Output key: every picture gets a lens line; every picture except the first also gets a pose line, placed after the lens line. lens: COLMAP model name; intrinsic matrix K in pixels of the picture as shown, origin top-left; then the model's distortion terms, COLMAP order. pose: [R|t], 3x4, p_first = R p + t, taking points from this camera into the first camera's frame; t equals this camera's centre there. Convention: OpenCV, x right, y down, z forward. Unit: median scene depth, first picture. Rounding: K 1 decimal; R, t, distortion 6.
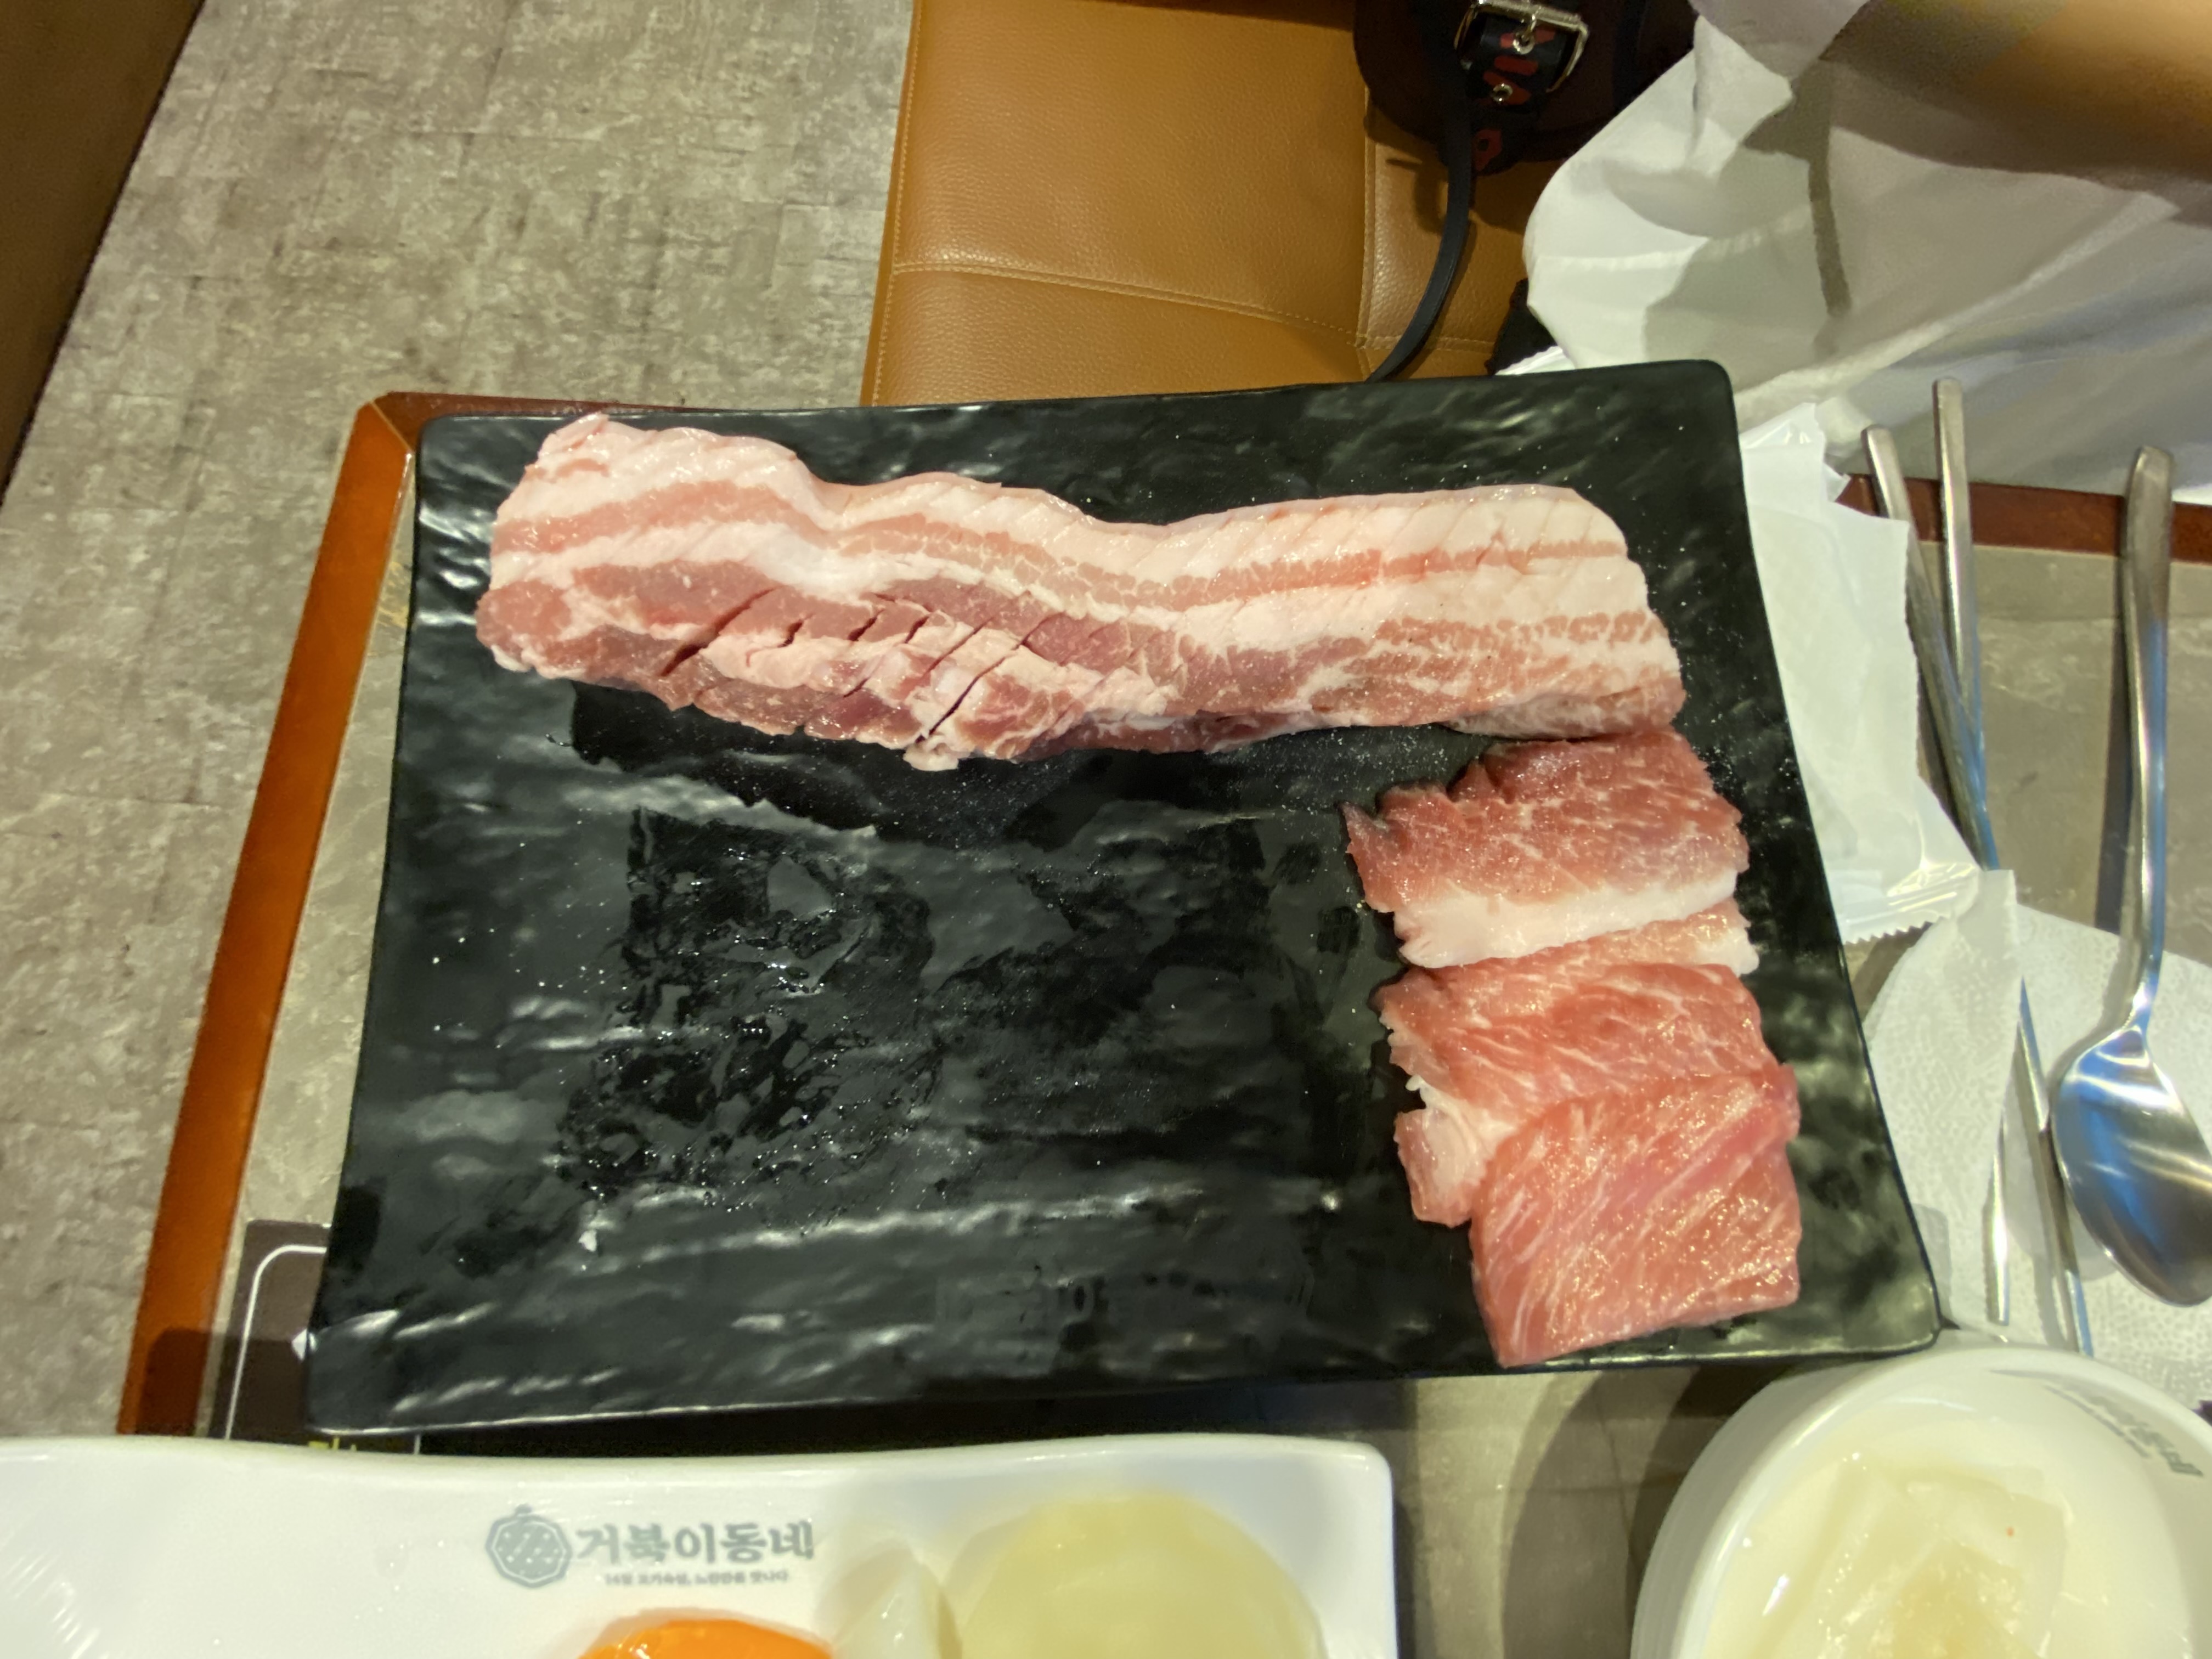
lens RADIAL K [[885.9, 0, 1117.5], [0, 885.9, 839.9], [0, 0, 1]] dist [0.001147, -0.007875]
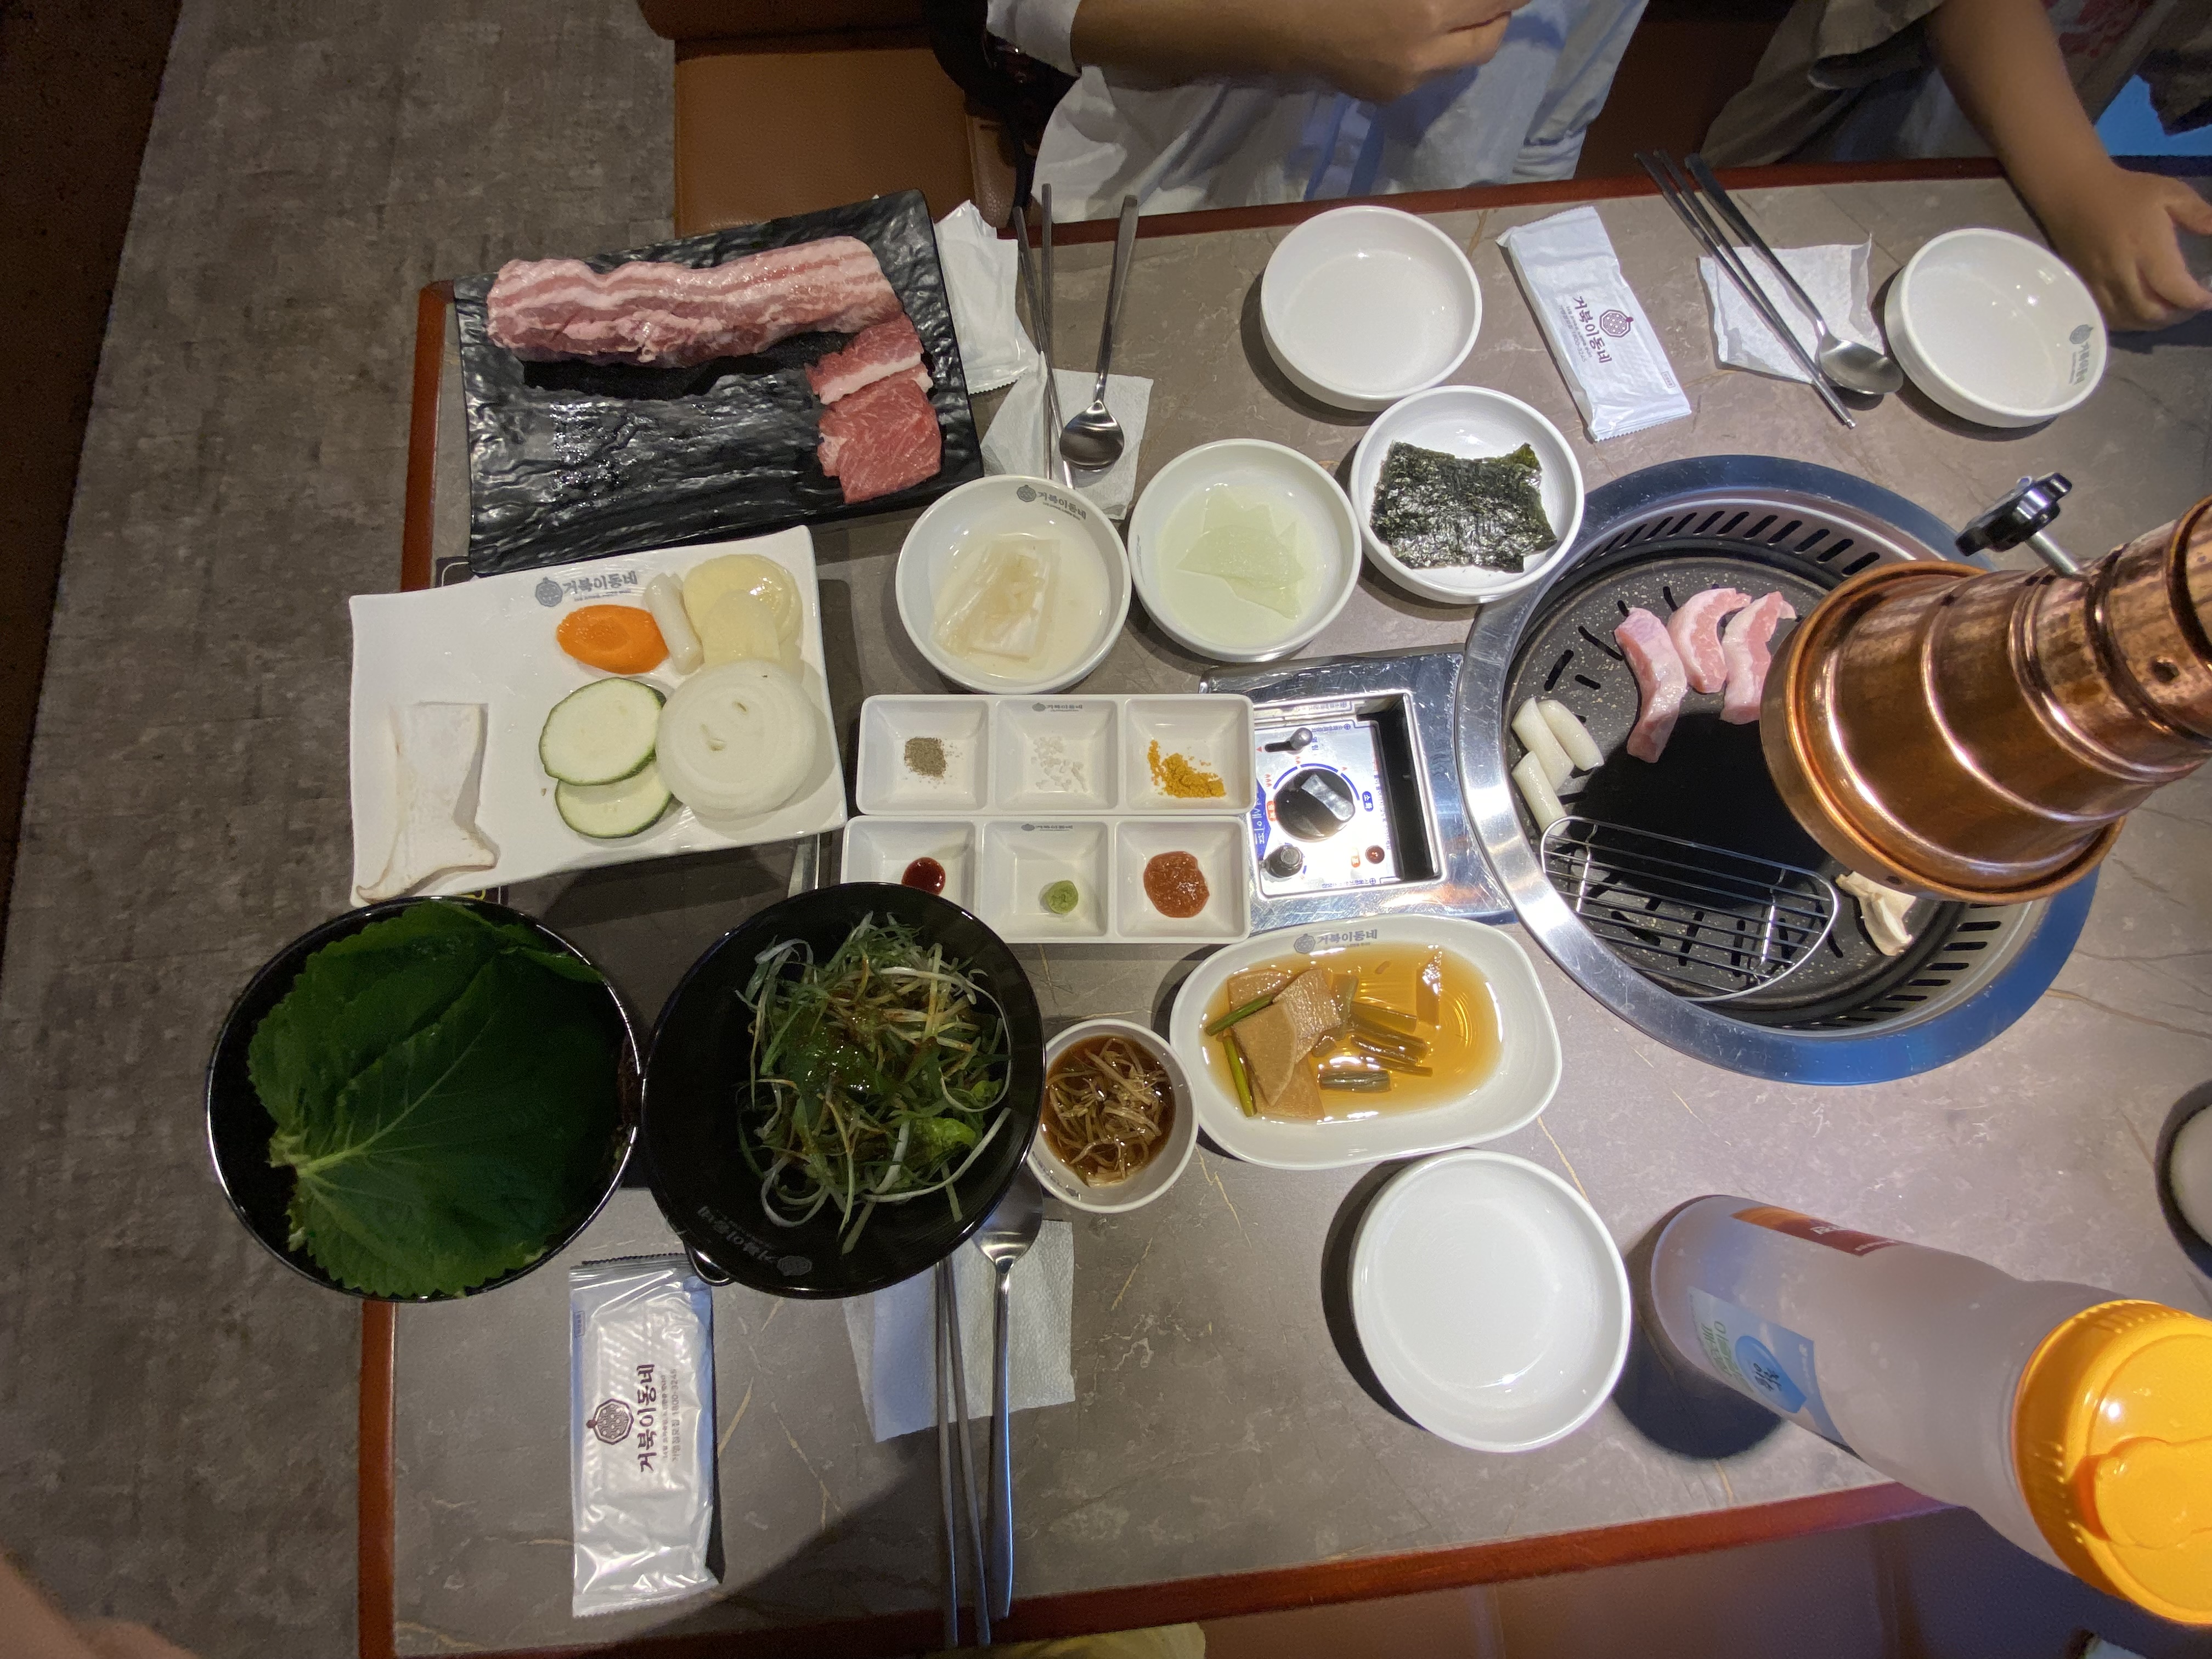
lens RADIAL K [[885.9, 0, 1123.0], [0, 885.9, 823.7], [0, 0, 1]] dist [0.001147, -0.007875]
pose [[0.986571, -0.161523, 0.024253, 0.197061], [0.161555, 0.986864, 0.000672, 0.324047], [-0.024043, 0.003255, 0.999706, -0.378065]]
